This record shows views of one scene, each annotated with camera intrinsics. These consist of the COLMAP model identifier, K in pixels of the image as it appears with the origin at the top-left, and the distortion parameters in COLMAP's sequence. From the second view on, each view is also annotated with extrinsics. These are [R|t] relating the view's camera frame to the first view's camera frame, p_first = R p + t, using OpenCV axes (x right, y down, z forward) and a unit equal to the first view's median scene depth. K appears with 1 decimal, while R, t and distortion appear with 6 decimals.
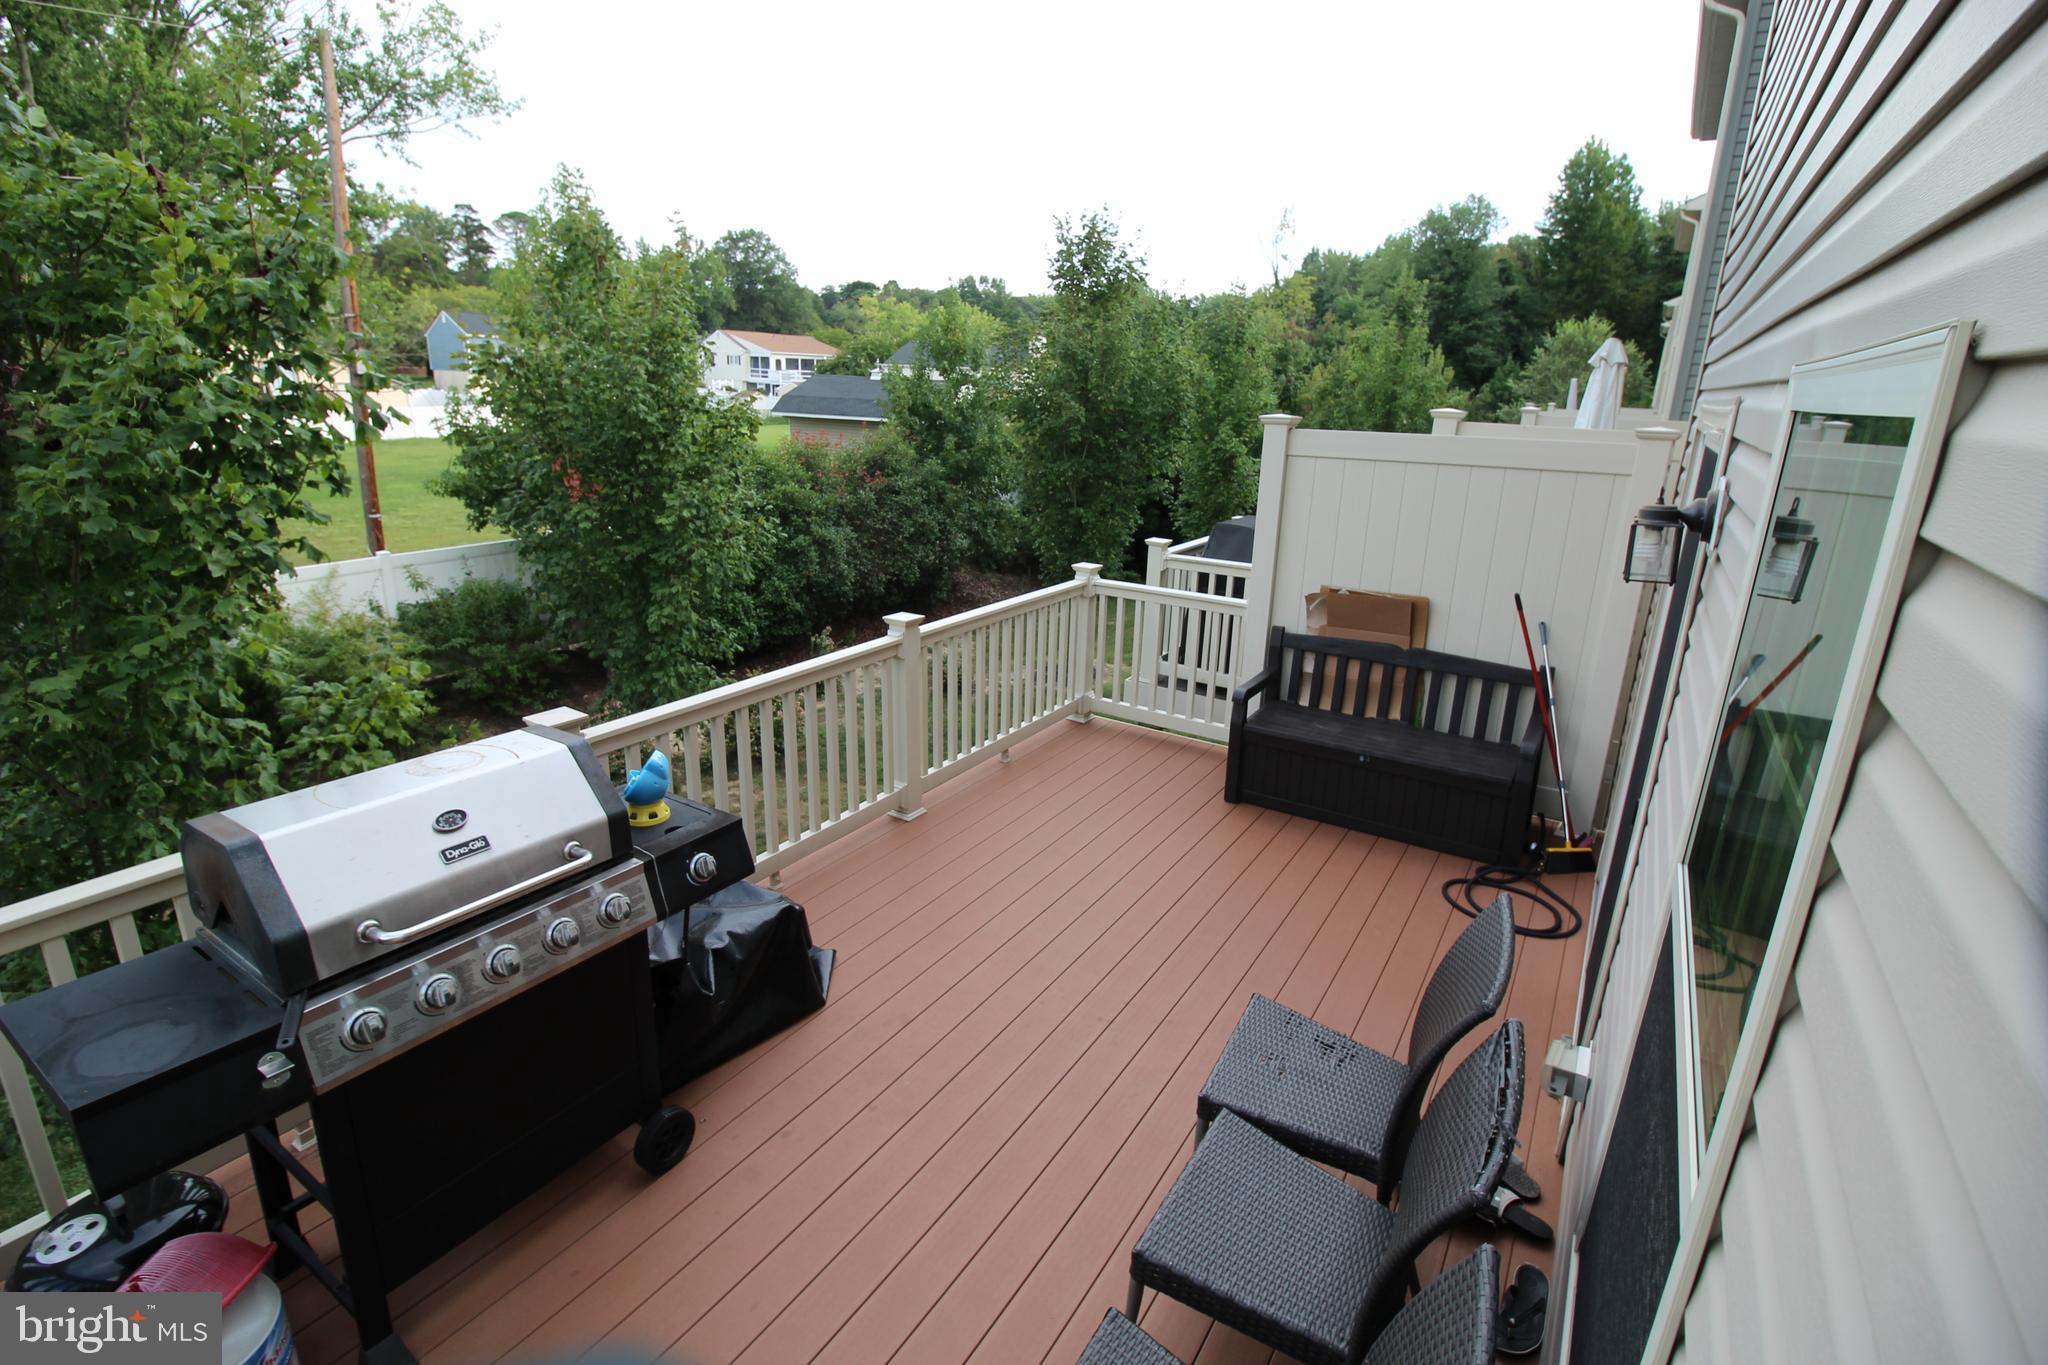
lens RADIAL K [[945.9, 0, 1026.1], [0, 945.9, 624.0], [0, 0, 1]] dist [-0.014080, -0.000511]
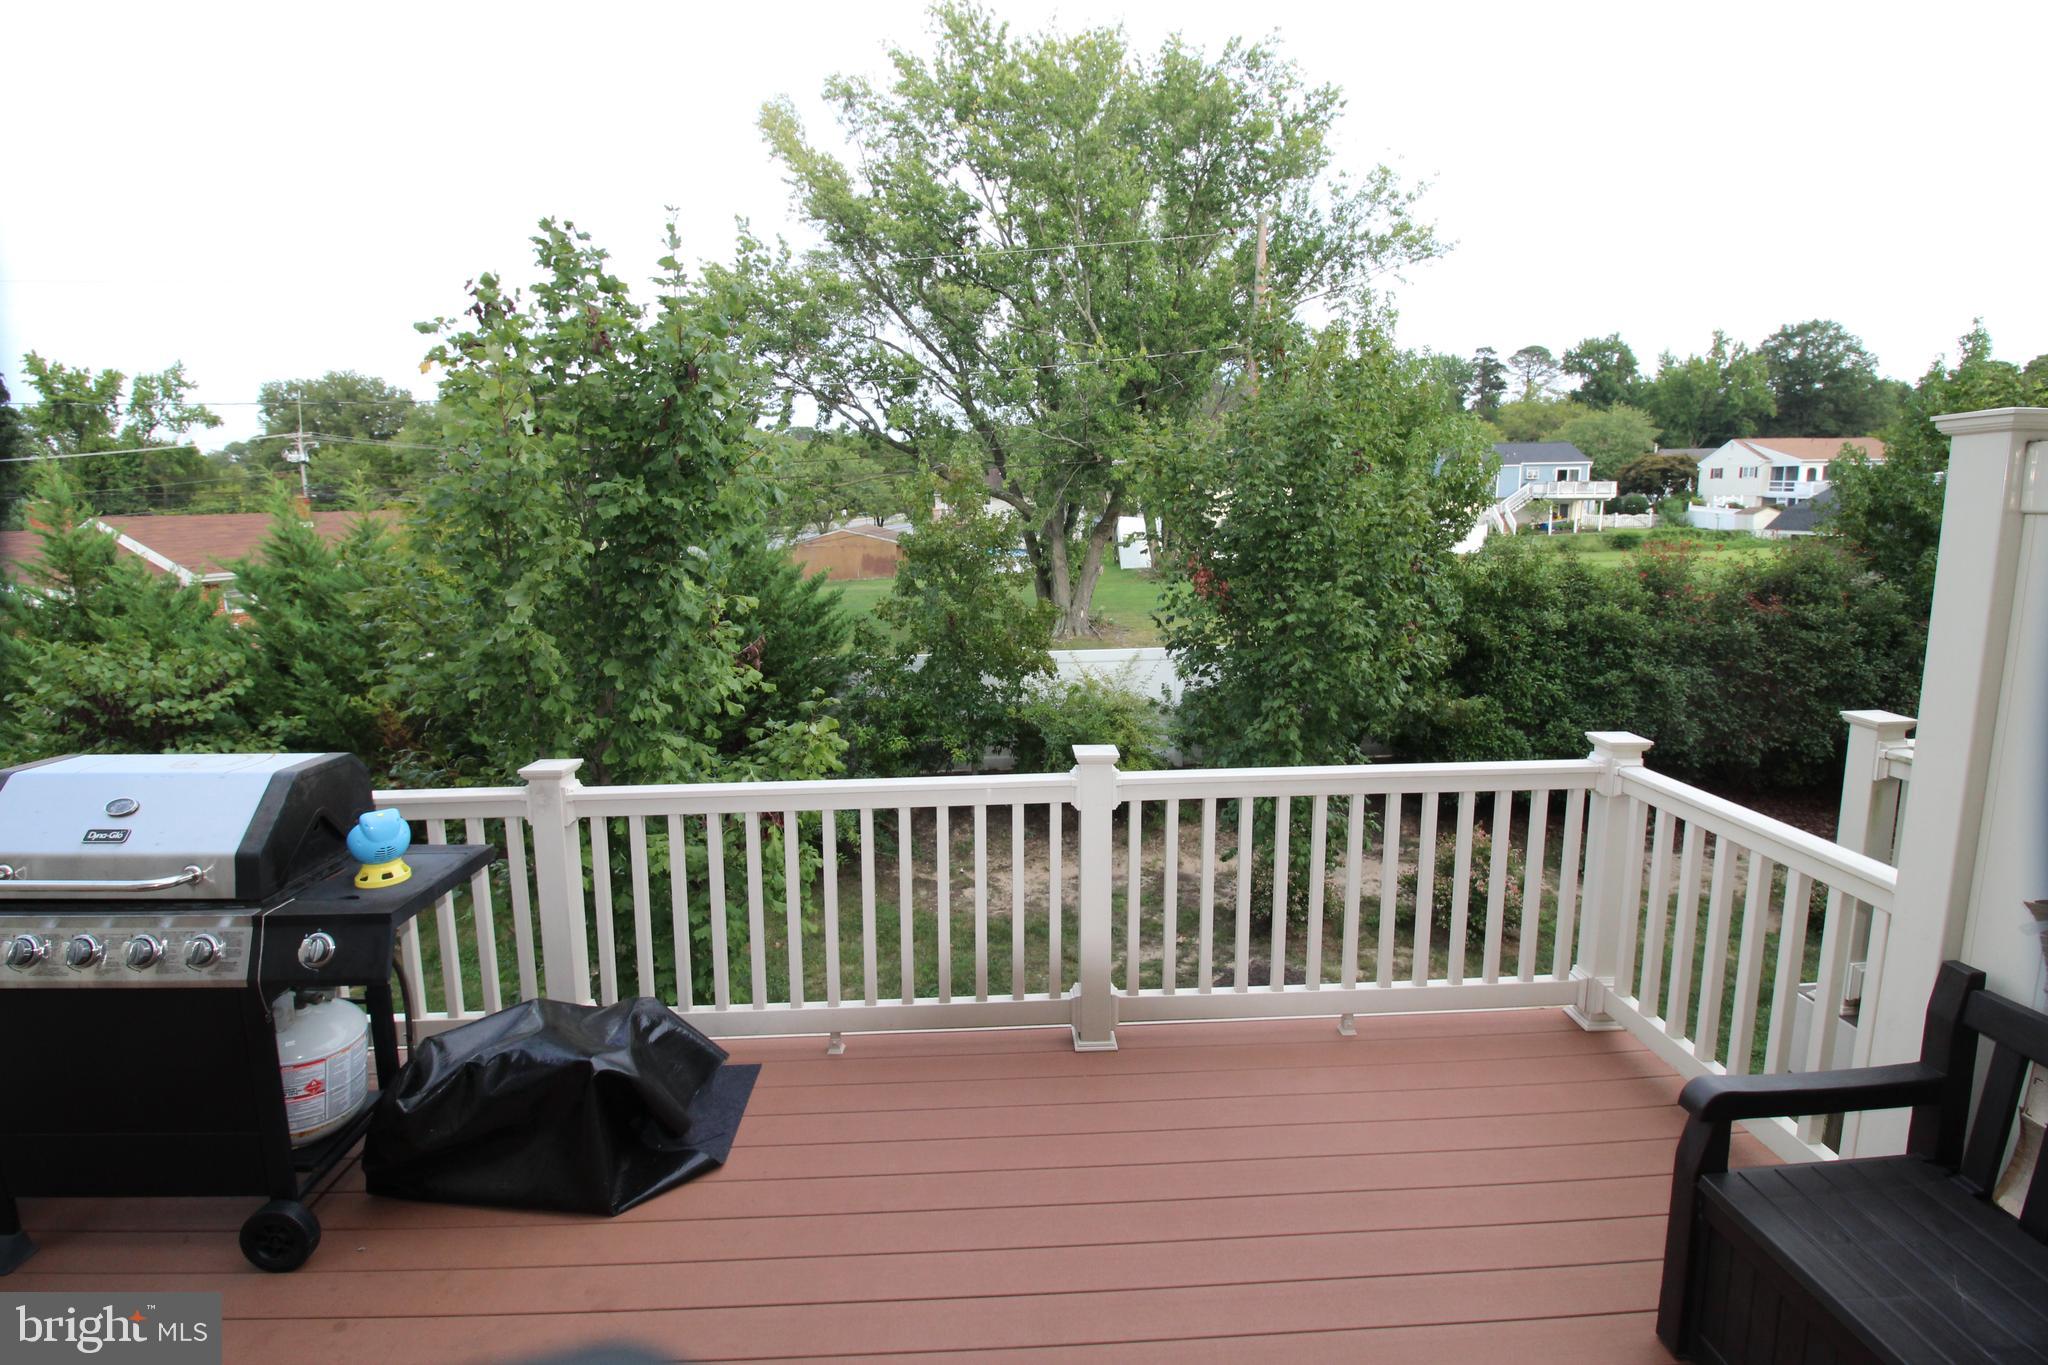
lens RADIAL K [[945.9, 0, 1026.1], [0, 945.9, 624.0], [0, 0, 1]] dist [-0.014080, -0.000511]
pose [[0.575907, 0.064106, -0.814998, 0.096307], [-0.168018, 0.984920, -0.041256, -0.014981], [0.800063, 0.160694, 0.577993, 0.130090]]
